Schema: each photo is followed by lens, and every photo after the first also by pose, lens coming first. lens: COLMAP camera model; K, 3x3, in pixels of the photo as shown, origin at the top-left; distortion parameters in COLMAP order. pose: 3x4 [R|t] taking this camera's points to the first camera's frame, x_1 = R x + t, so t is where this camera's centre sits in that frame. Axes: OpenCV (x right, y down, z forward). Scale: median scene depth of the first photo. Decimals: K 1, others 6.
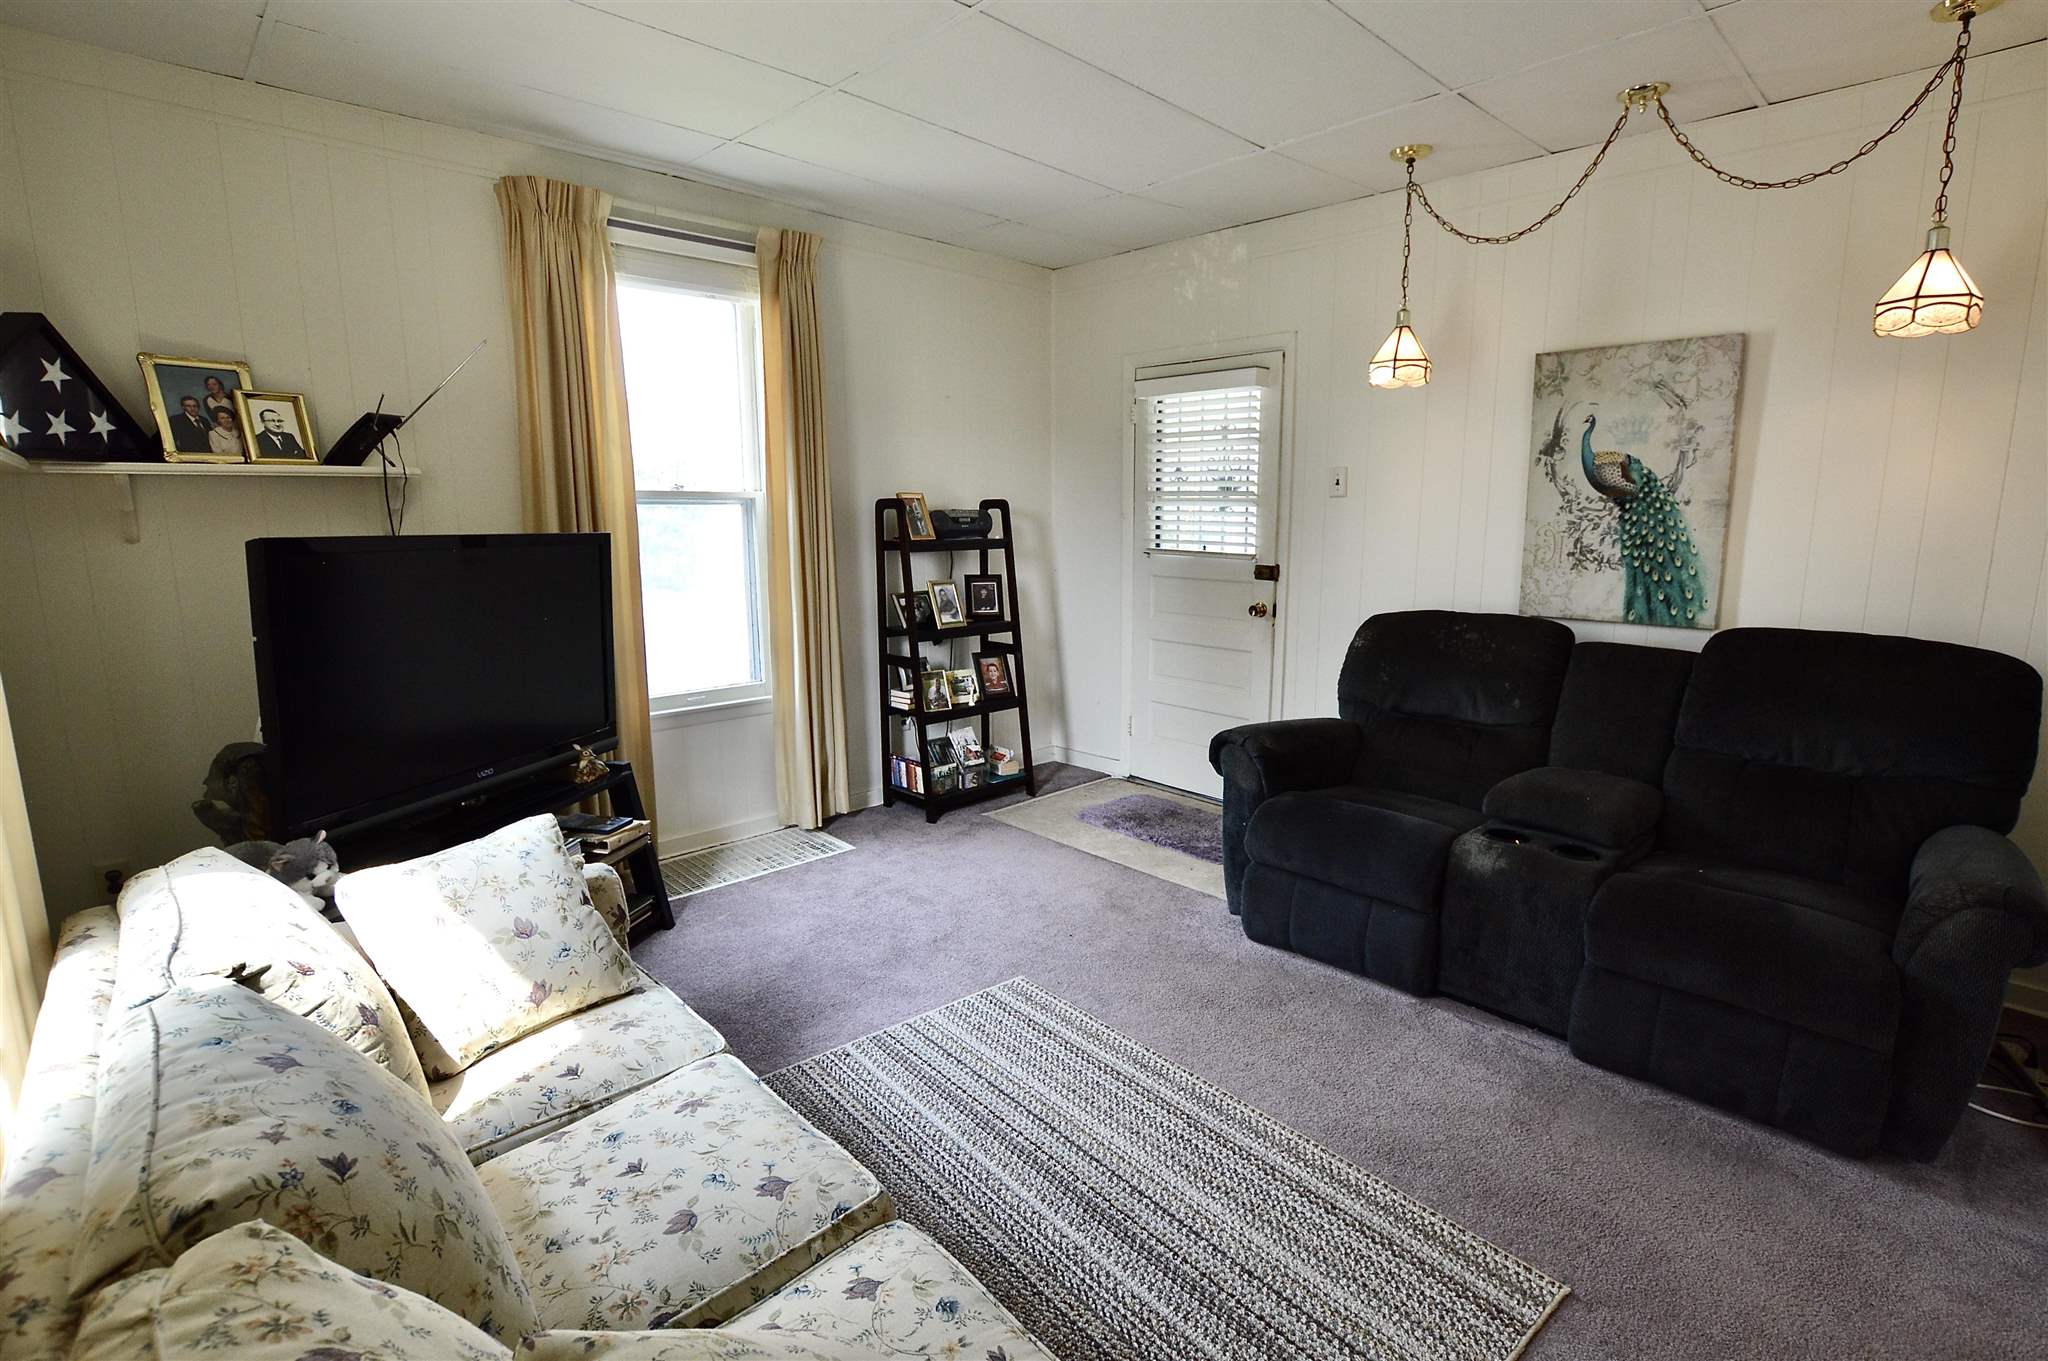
lens RADIAL K [[920.7, 0, 1043.5], [0, 920.7, 671.8], [0, 0, 1]] dist [-0.029052, 0.000561]
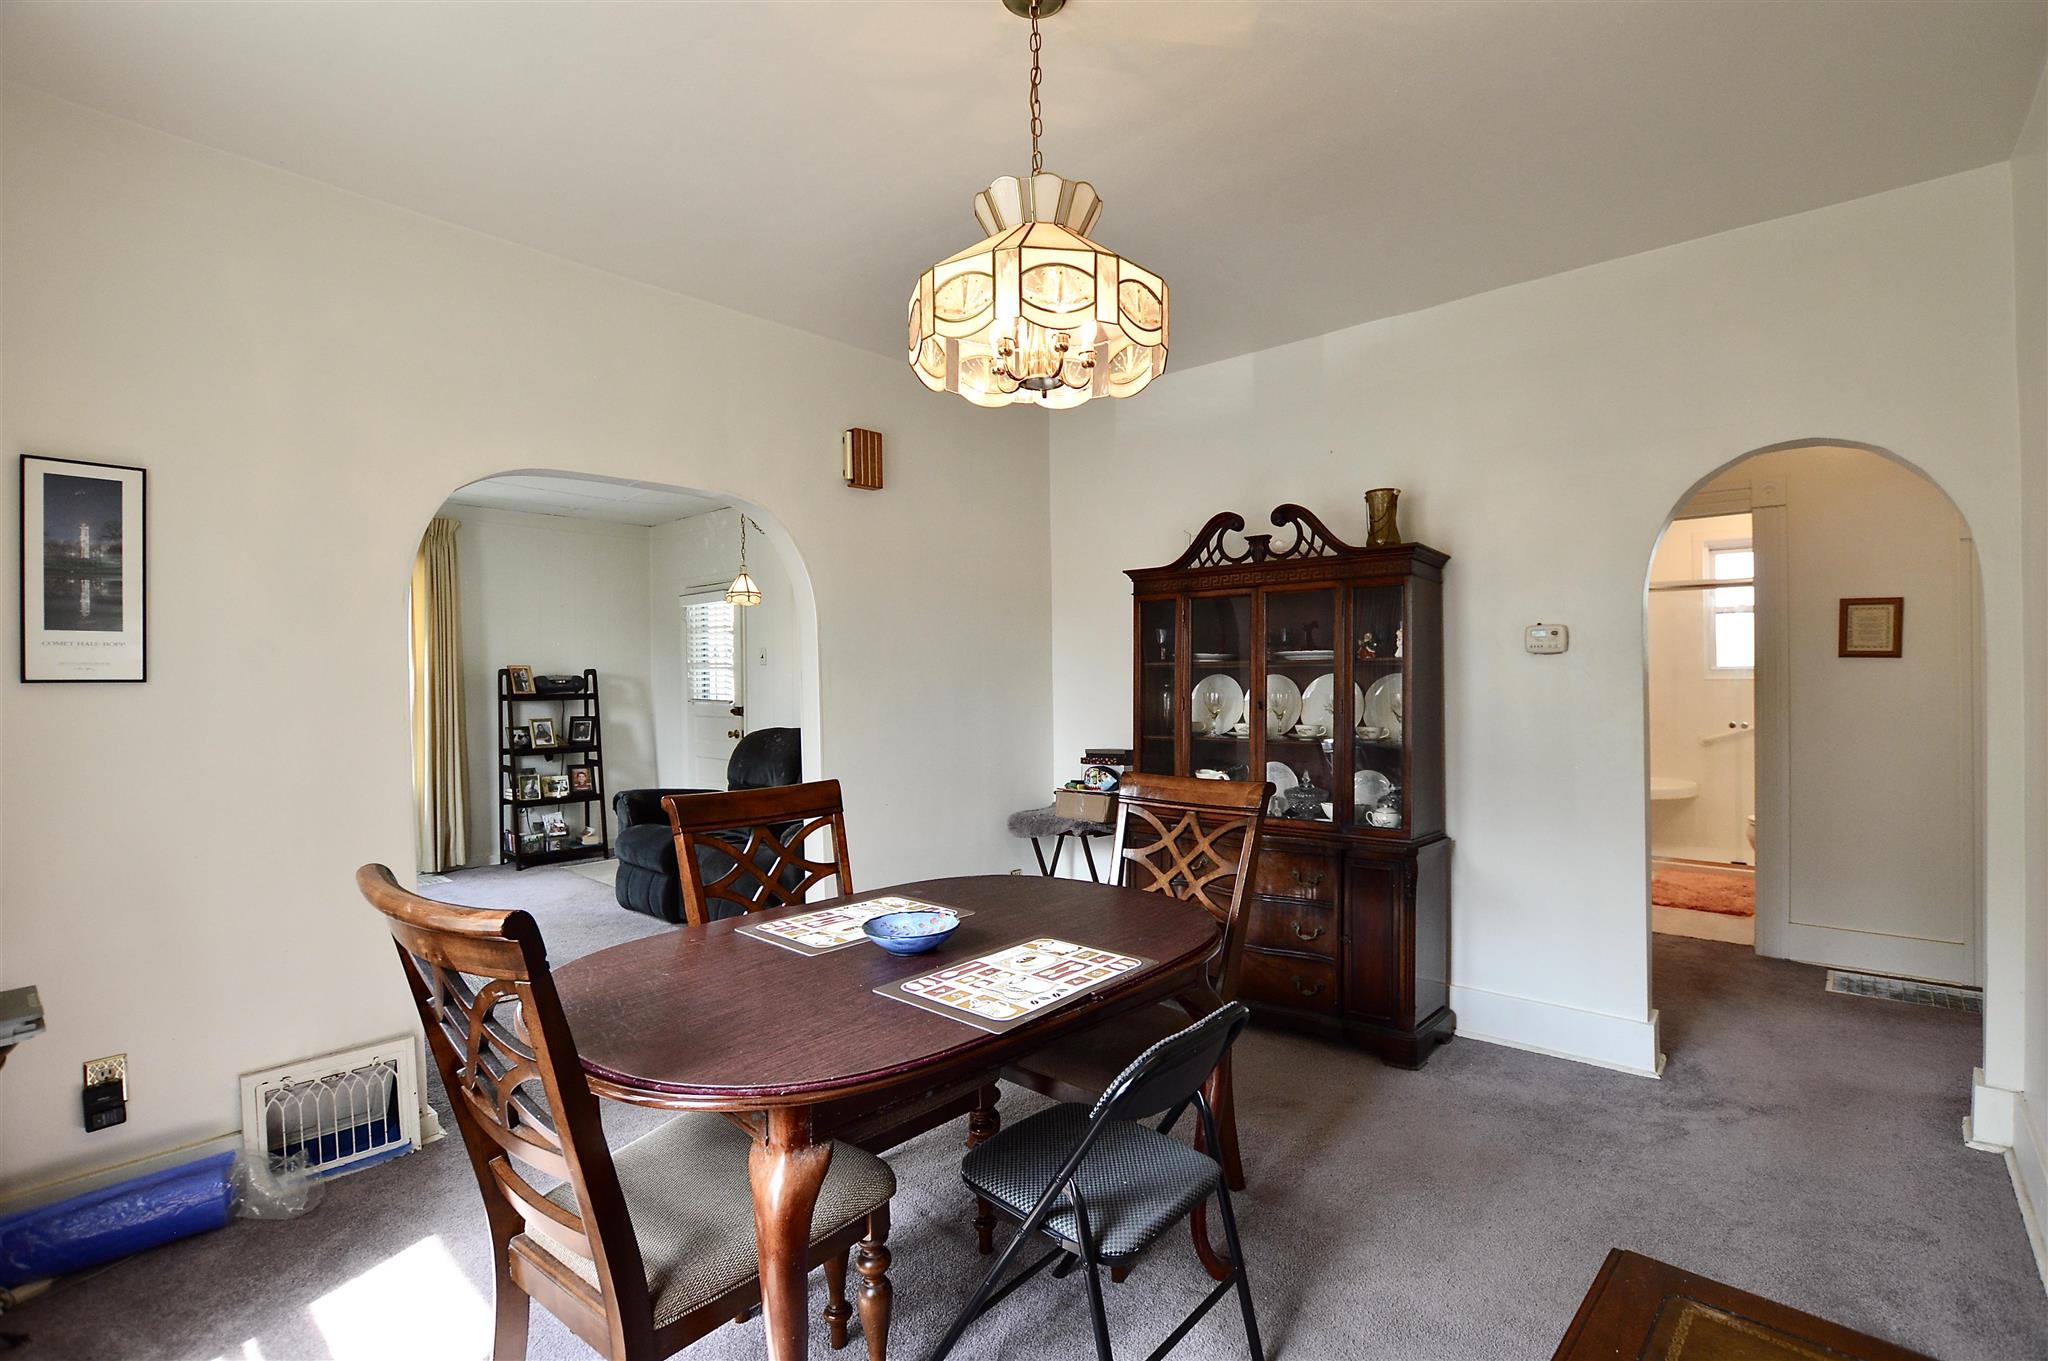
lens RADIAL K [[920.7, 0, 1043.5], [0, 920.7, 671.8], [0, 0, 1]] dist [-0.029052, 0.000561]
pose [[0.996189, -0.009696, 0.086678, 0.633376], [0.024761, 0.984353, -0.174461, 0.121170], [-0.083630, 0.175942, 0.980842, -0.660008]]
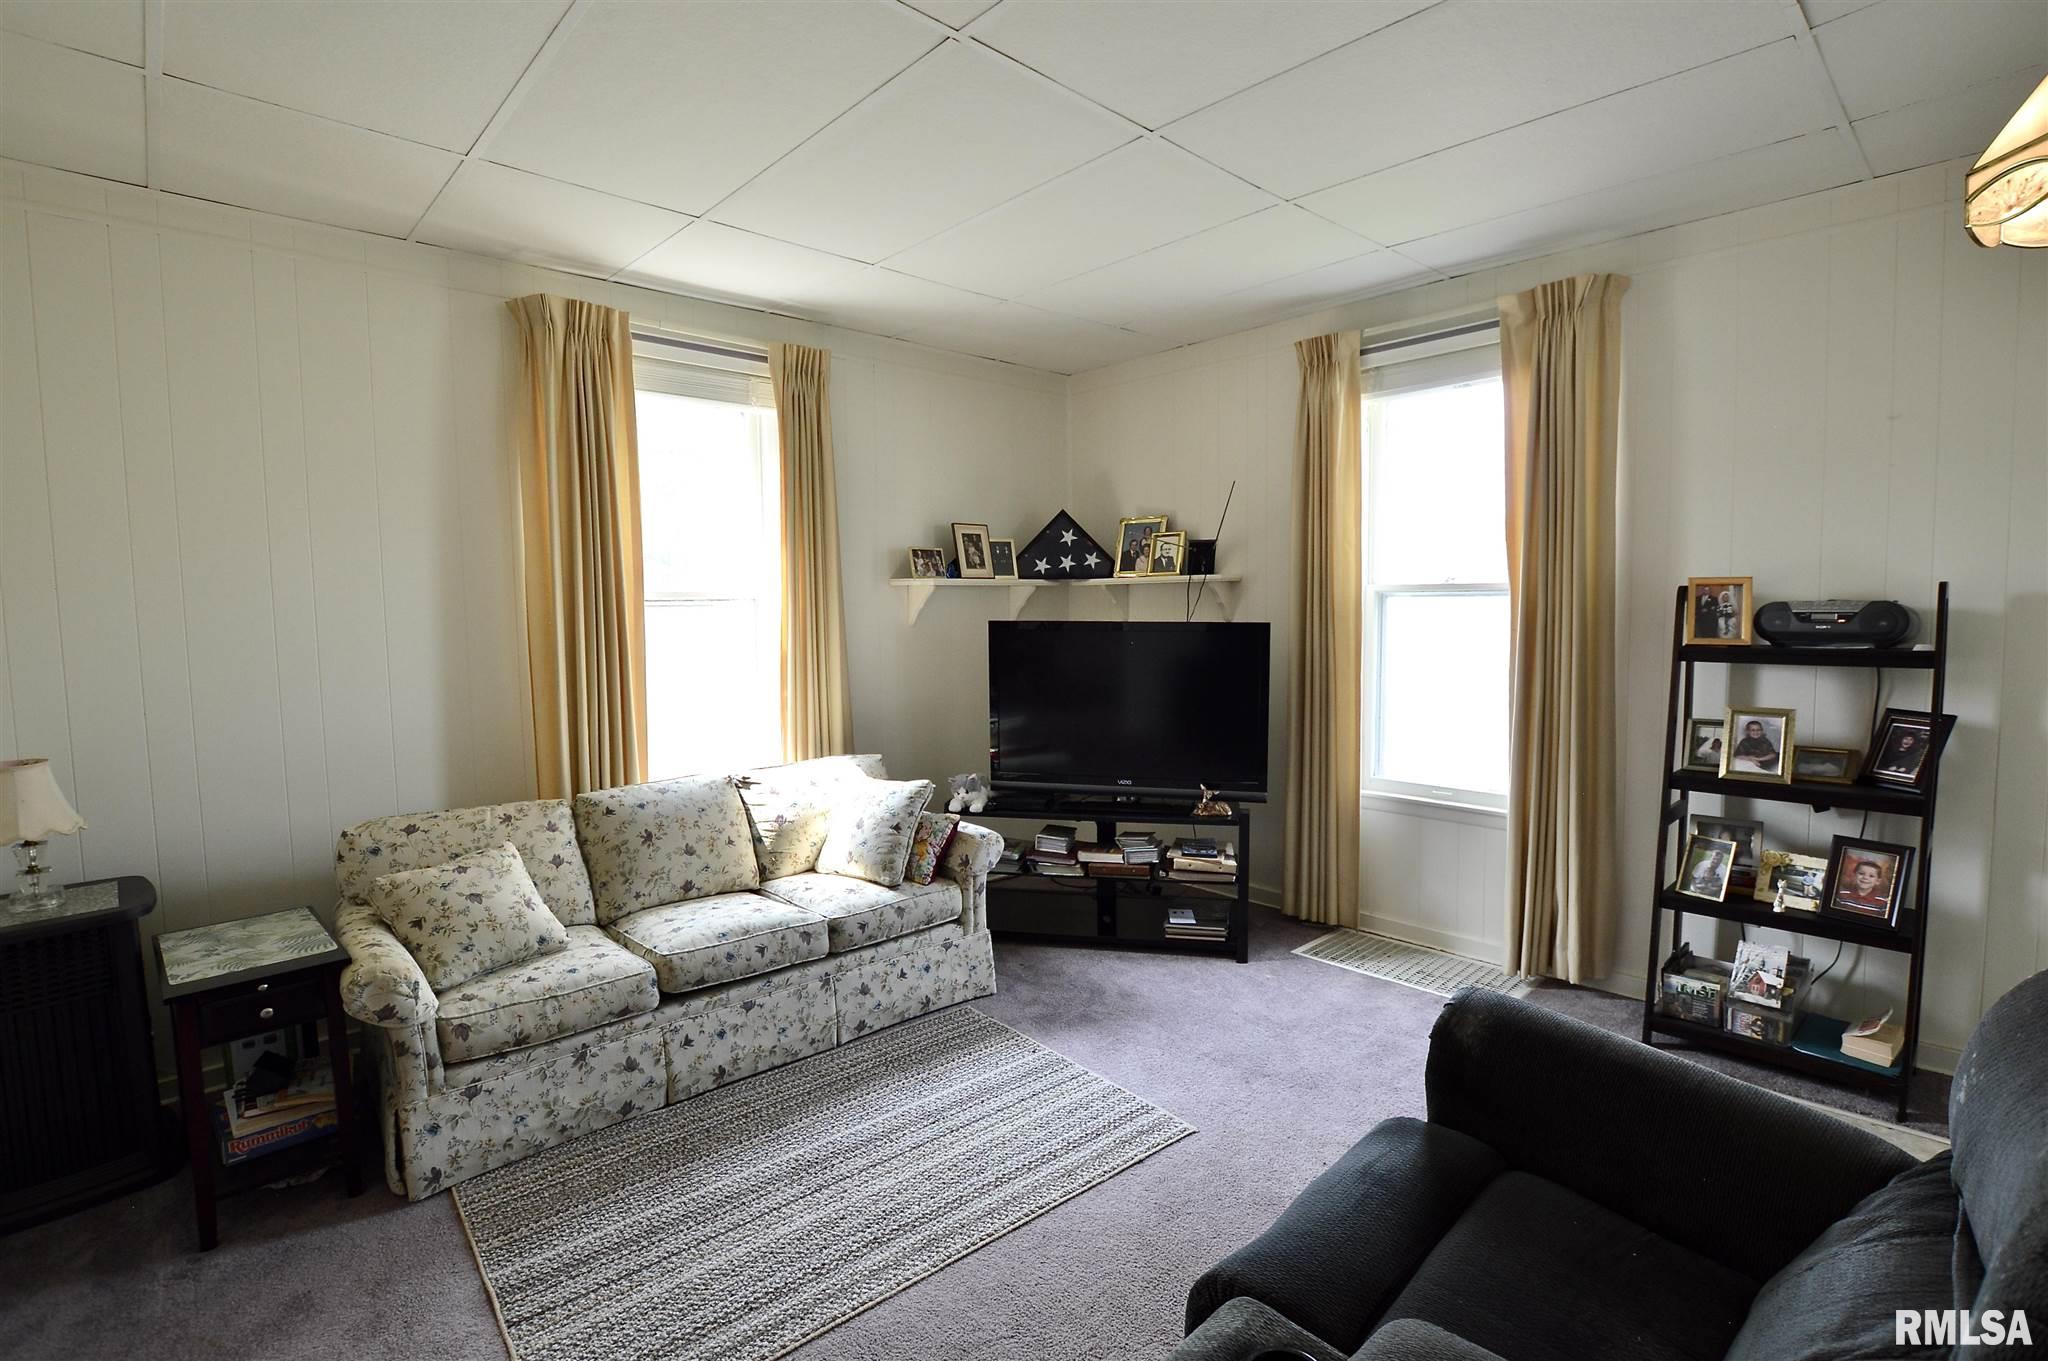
lens RADIAL K [[921.8, 0, 1063.7], [0, 921.8, 681.7], [0, 0, 1]] dist [-0.047347, 0.000157]
pose [[0.031011, 0.082530, -0.996106, 0.509300], [-0.160794, 0.984017, 0.076522, -0.087578], [0.986501, 0.157794, 0.043786, 0.484466]]
